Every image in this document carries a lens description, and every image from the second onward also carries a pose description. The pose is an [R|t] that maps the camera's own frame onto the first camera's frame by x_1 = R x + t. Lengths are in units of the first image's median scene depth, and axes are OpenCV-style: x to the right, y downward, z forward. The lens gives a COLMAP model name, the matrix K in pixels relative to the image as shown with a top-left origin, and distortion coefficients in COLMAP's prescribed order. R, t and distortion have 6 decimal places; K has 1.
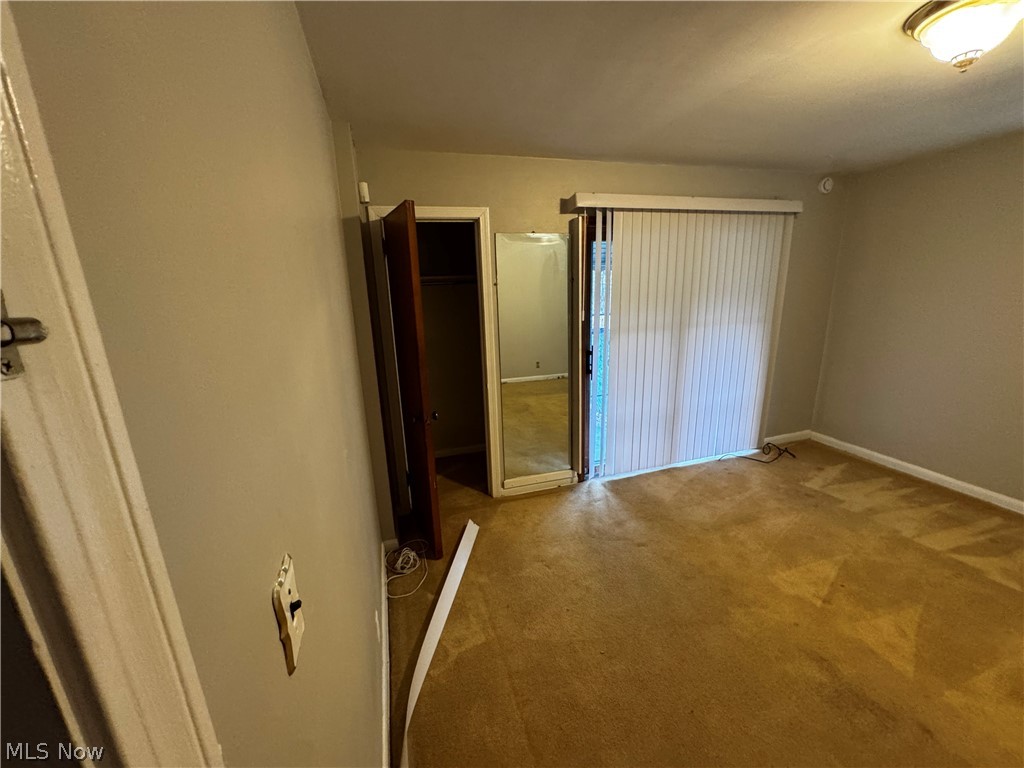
lens RADIAL K [[408.0, 0, 509.4], [0, 408.0, 383.3], [0, 0, 1]] dist [-0.003159, 0.000213]
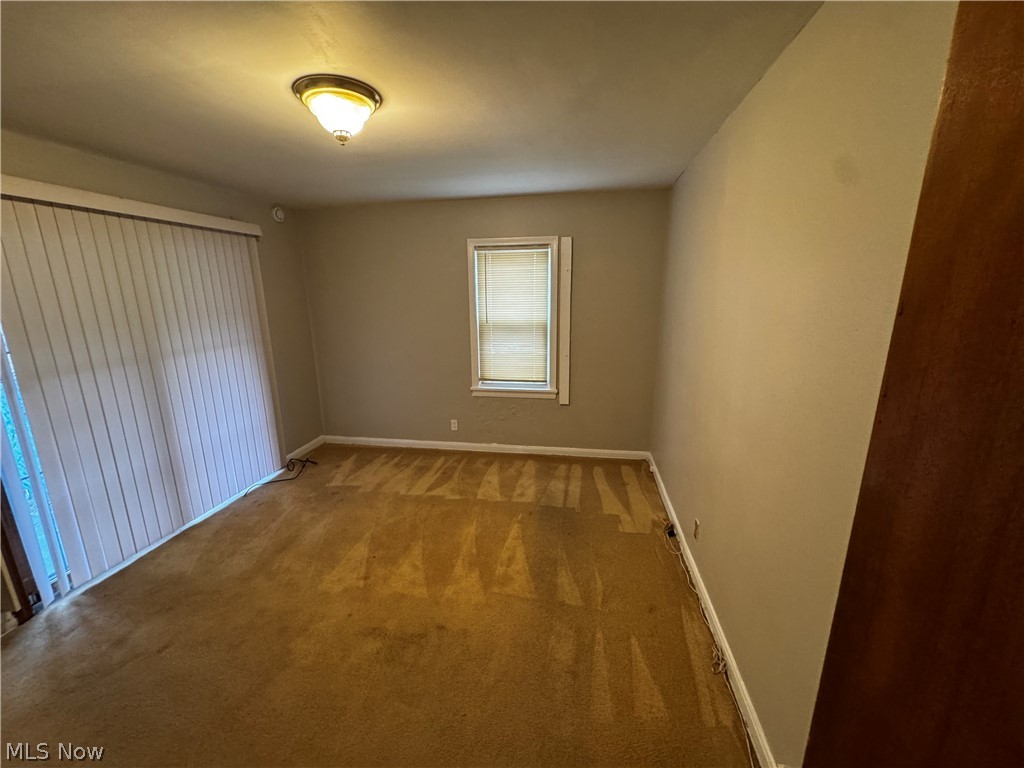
lens RADIAL K [[408.0, 0, 513.0], [0, 408.0, 383.6], [0, 0, 1]] dist [-0.003159, 0.000213]
pose [[0.452202, -0.174252, 0.874728, 0.036448], [0.214038, 0.973273, 0.083233, -0.003965], [-0.865853, 0.149587, 0.477412, 0.005877]]
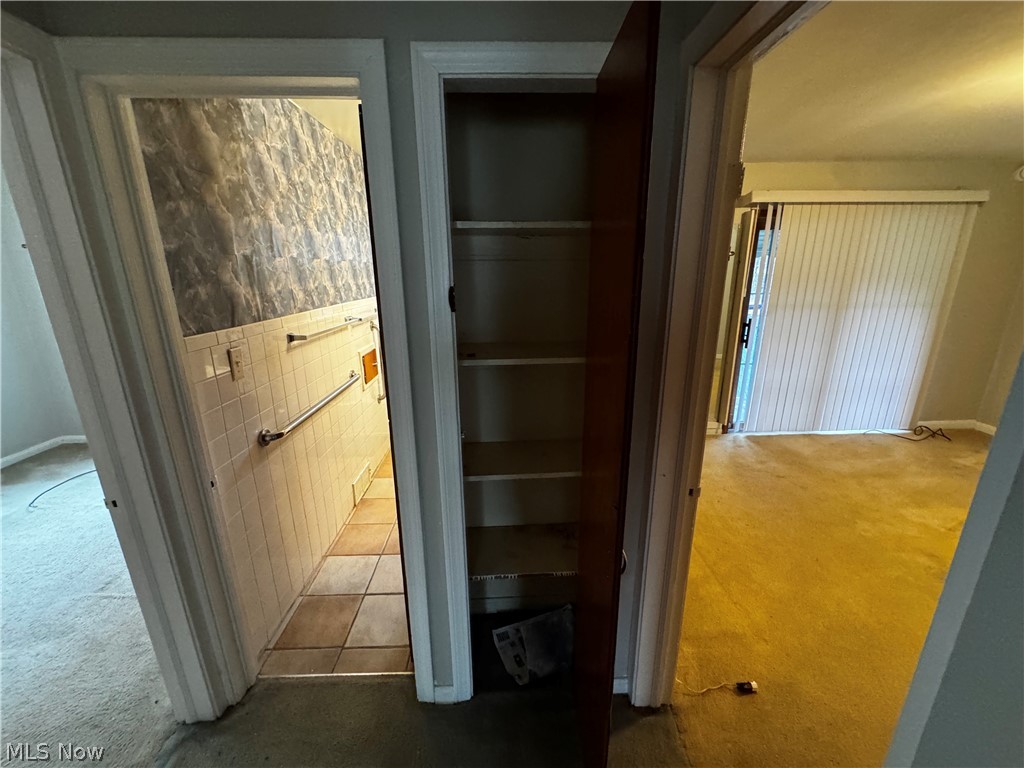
lens RADIAL K [[408.0, 0, 512.0], [0, 408.0, 381.7], [0, 0, 1]] dist [-0.003159, 0.000213]
pose [[0.962012, 0.095776, -0.255655, -0.145311], [-0.088097, 0.995253, 0.041346, 0.105881], [0.258402, -0.017253, 0.965884, -0.339881]]
